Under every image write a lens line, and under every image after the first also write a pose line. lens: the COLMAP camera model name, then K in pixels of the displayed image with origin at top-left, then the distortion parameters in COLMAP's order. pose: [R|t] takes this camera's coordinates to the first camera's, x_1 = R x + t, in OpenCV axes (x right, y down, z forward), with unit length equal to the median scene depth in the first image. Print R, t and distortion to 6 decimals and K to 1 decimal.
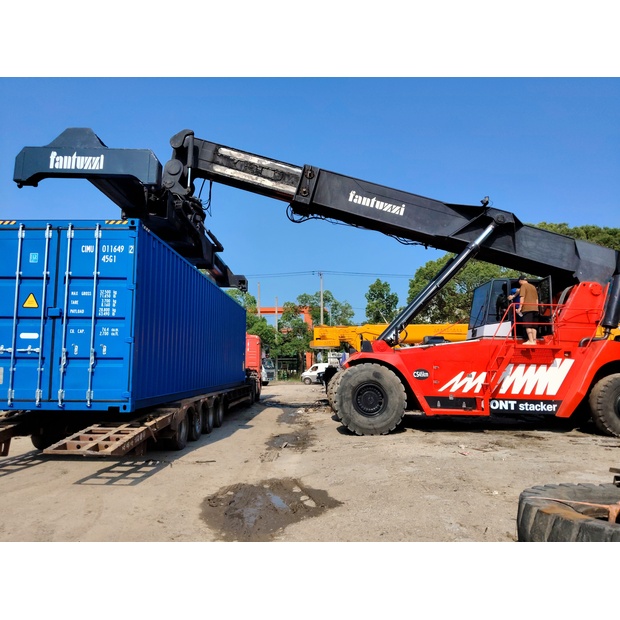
lens RADIAL K [[516.9, 0, 317.8], [0, 516.9, 309.0], [0, 0, 1]] dist [0.075844, -0.180292]
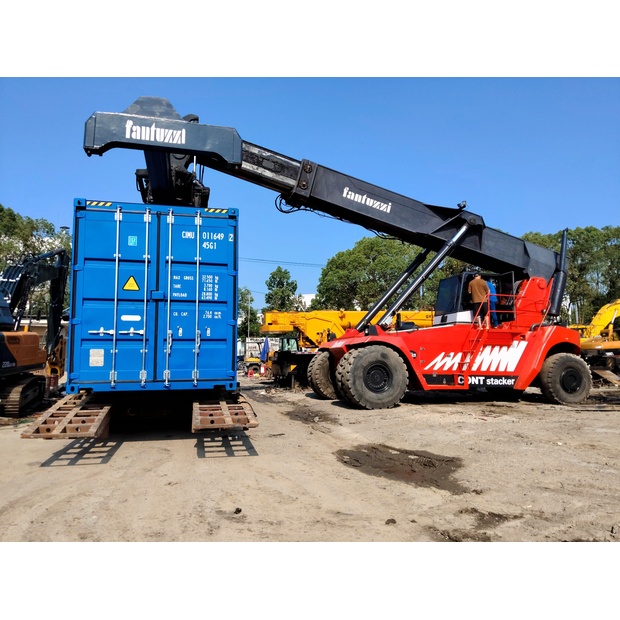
lens RADIAL K [[516.9, 0, 317.8], [0, 516.9, 309.0], [0, 0, 1]] dist [0.075844, -0.180292]
pose [[0.968632, 0.012417, 0.248189, -0.280680], [-0.019030, 0.999524, 0.024263, 0.001412], [-0.247770, -0.028225, 0.968408, -0.045261]]
